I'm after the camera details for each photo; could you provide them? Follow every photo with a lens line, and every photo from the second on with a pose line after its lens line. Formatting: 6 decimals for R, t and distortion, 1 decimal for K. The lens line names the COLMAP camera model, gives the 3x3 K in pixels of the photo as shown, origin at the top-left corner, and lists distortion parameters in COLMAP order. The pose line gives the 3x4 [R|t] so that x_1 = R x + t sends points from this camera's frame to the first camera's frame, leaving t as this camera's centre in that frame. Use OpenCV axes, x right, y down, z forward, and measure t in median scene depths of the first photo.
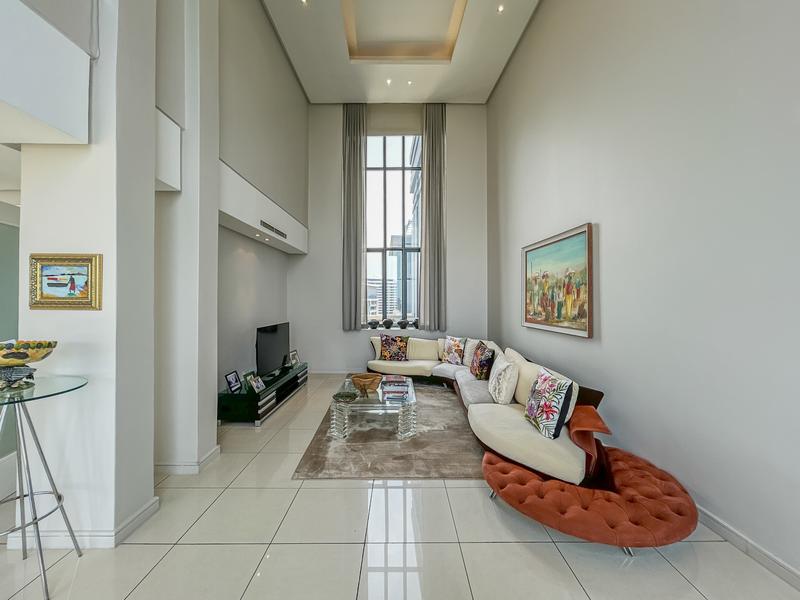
lens RADIAL K [[323.8, 0, 400.0], [0, 323.8, 298.7], [0, 0, 1]] dist [-0.017687, -0.000587]
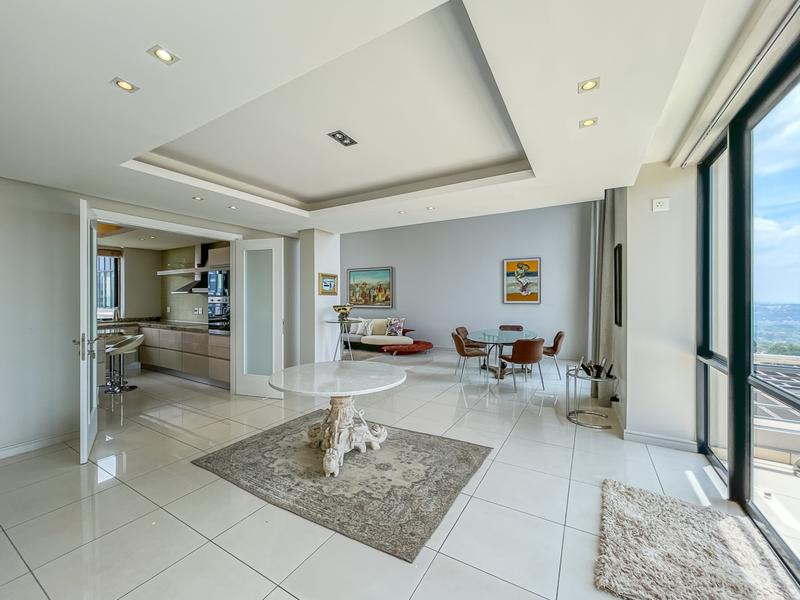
lens RADIAL K [[323.8, 0, 400.4], [0, 323.8, 300.0], [0, 0, 1]] dist [-0.017687, -0.000587]
pose [[0.512286, -0.007195, 0.858785, -1.614722], [-0.002338, 0.999950, 0.009773, 0.024533], [-0.858812, -0.007014, 0.512243, -0.456714]]
